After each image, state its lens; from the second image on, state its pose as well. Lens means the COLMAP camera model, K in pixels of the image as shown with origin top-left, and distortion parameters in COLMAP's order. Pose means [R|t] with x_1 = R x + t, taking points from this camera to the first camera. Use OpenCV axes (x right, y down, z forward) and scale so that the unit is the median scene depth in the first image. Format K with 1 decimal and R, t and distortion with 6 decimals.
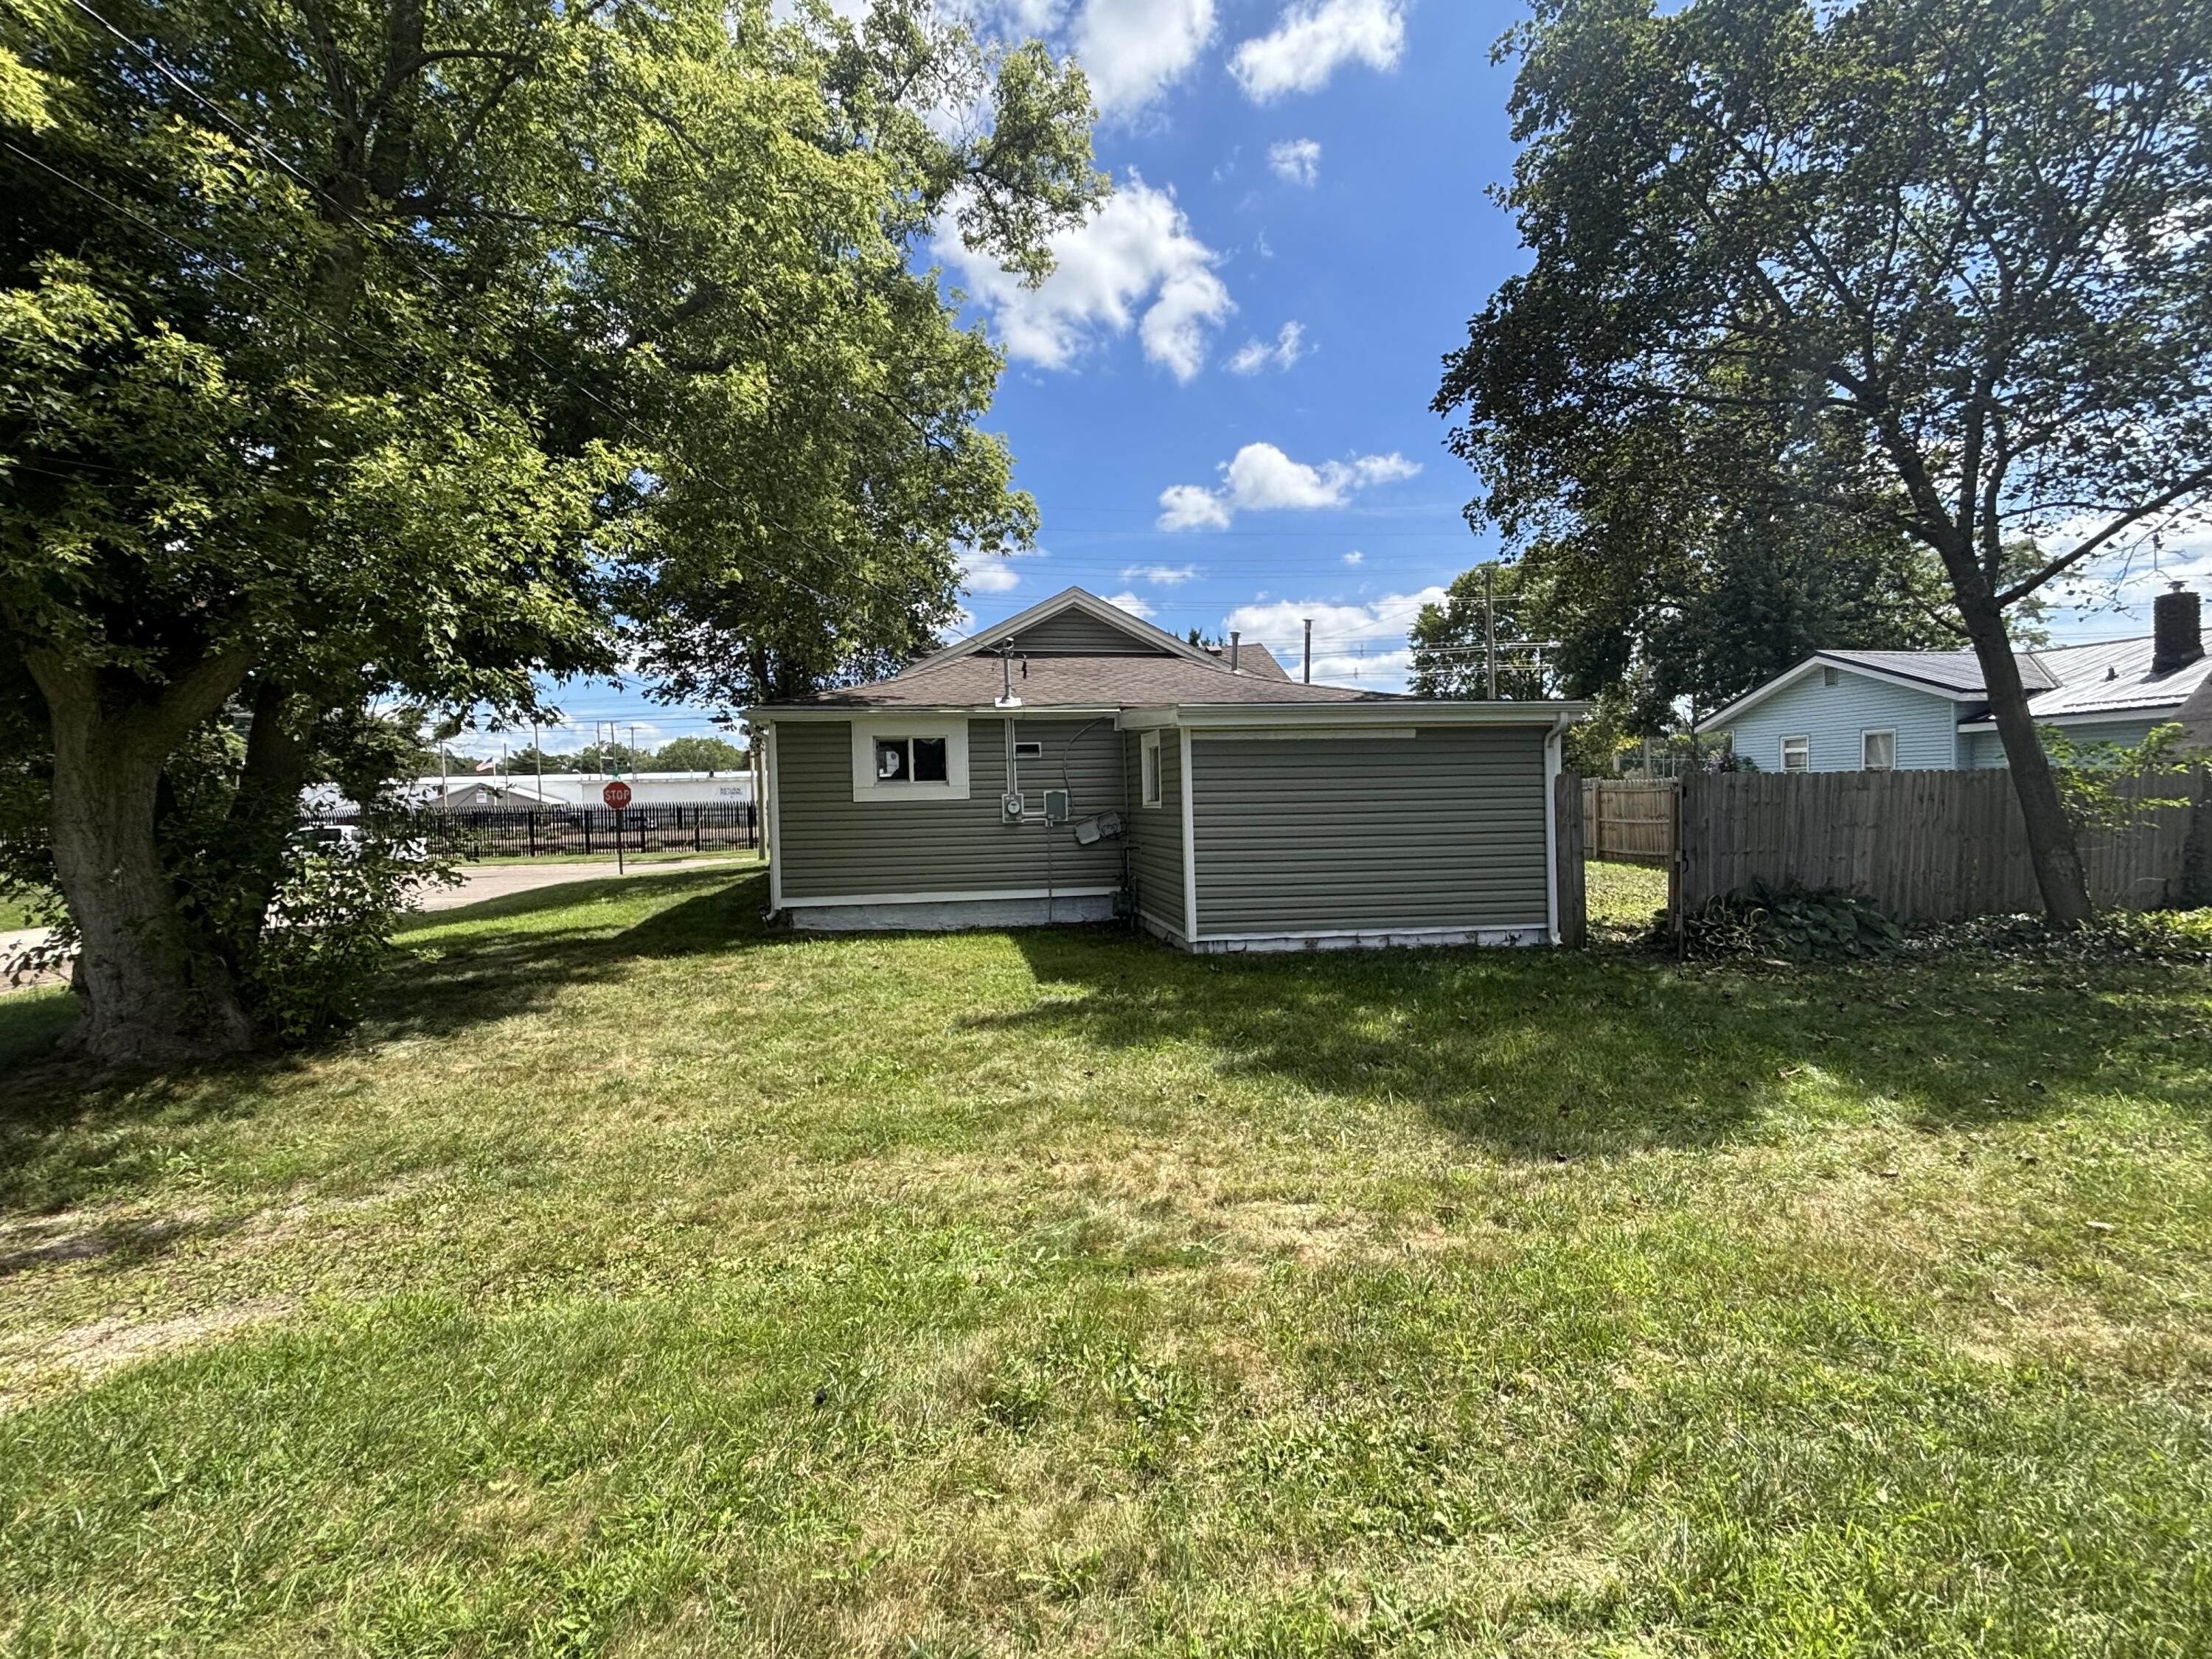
lens RADIAL K [[1037.0, 0, 1099.0], [0, 1037.0, 832.0], [0, 0, 1]] dist [0.001007, 0.000312]
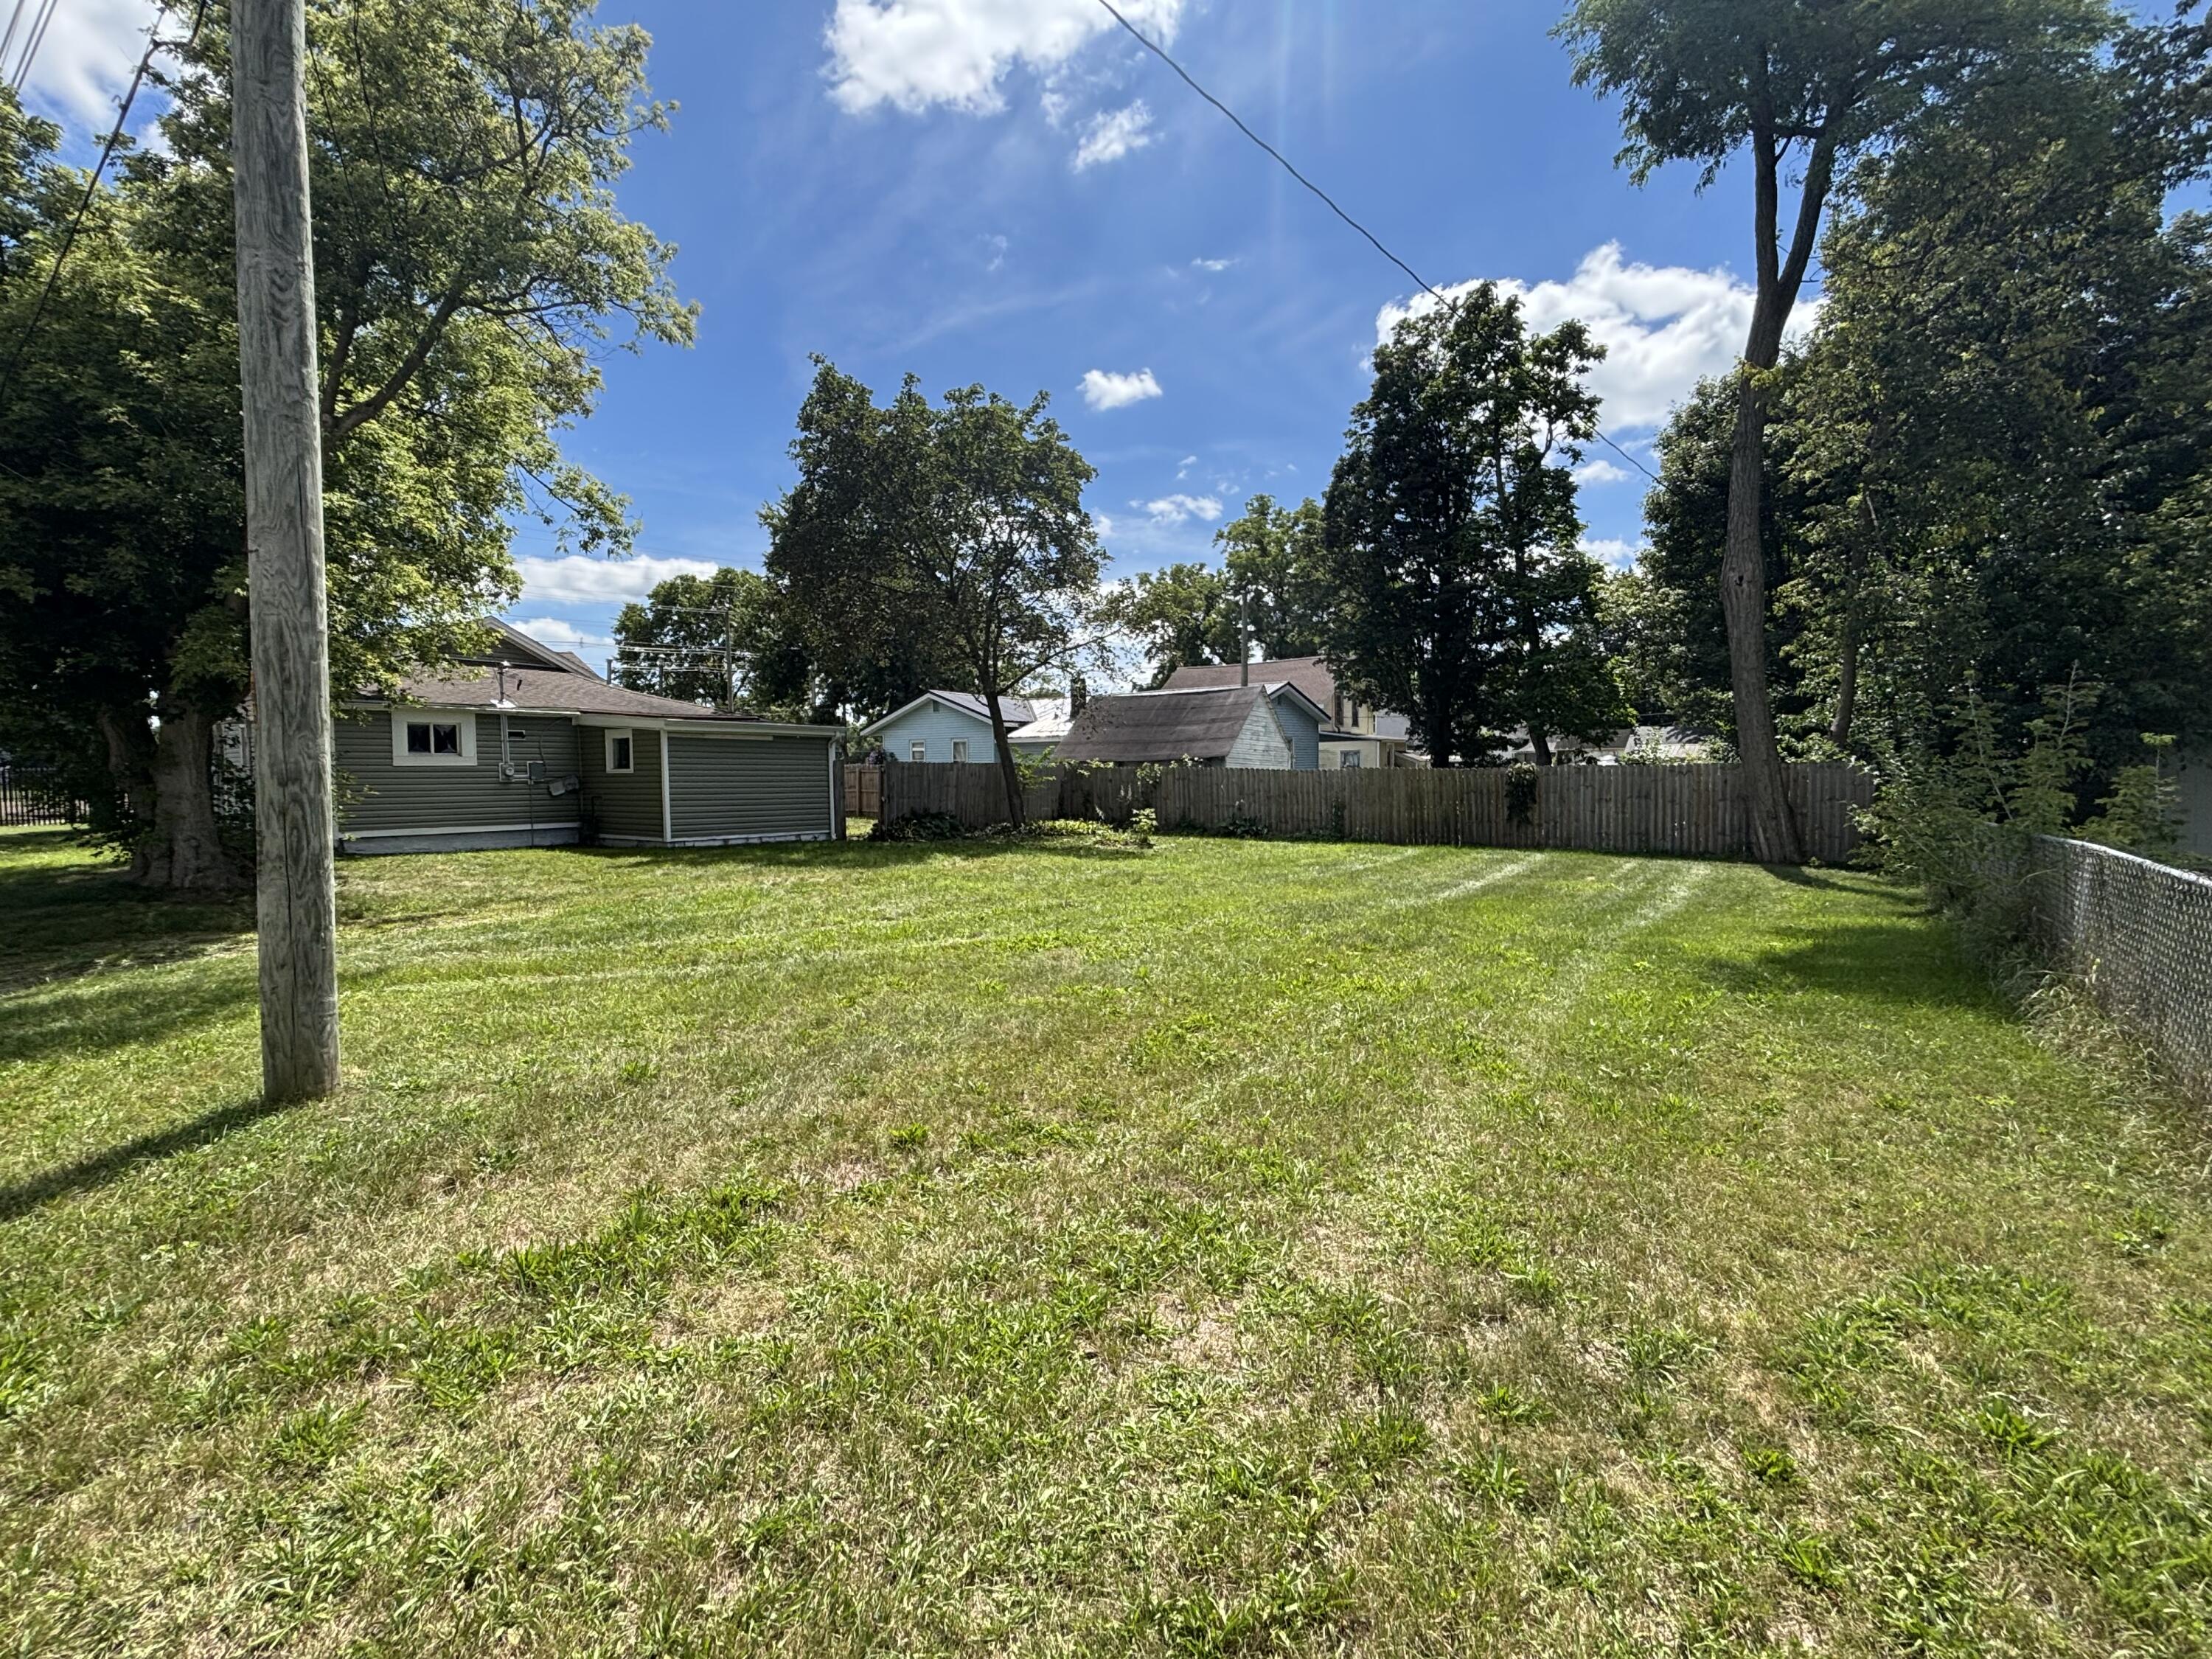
lens RADIAL K [[1037.0, 0, 1104.9], [0, 1037.0, 825.6], [0, 0, 1]] dist [0.001007, 0.000312]
pose [[0.711205, -0.017836, 0.702759, -0.534989], [0.012224, 0.999841, 0.013005, 0.047226], [-0.702879, -0.000659, 0.711309, -0.733067]]
